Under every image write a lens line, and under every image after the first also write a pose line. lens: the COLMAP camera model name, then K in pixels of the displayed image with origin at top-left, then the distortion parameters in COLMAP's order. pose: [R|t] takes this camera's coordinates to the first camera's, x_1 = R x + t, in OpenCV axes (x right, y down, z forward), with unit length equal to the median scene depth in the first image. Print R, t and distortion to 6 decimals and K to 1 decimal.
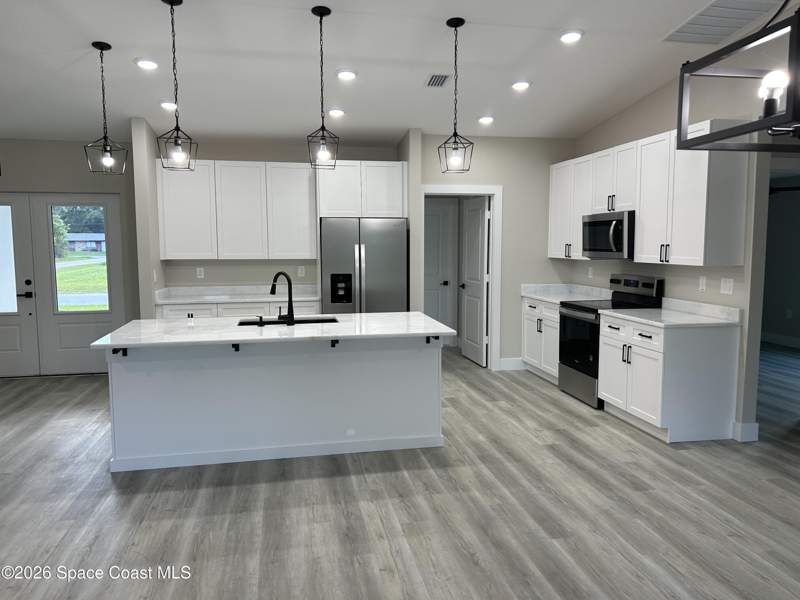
lens RADIAL K [[601.8, 0, 405.6], [0, 601.8, 295.6], [0, 0, 1]] dist [0.046999, -0.044319]
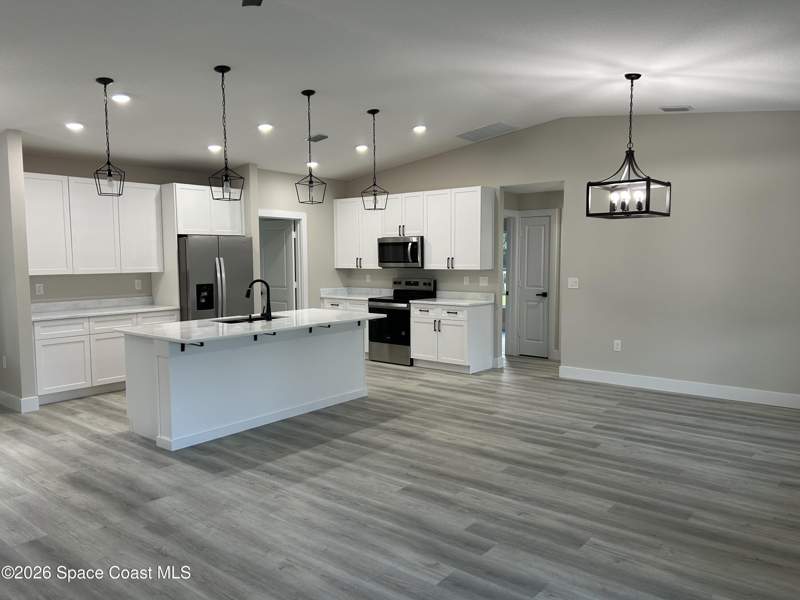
lens RADIAL K [[601.8, 0, 395.6], [0, 601.8, 301.2], [0, 0, 1]] dist [0.046999, -0.044319]
pose [[0.773169, -0.050309, 0.632201, -0.672107], [0.060648, 0.998145, 0.005260, 0.015020], [-0.631293, 0.034275, 0.774787, -0.152481]]
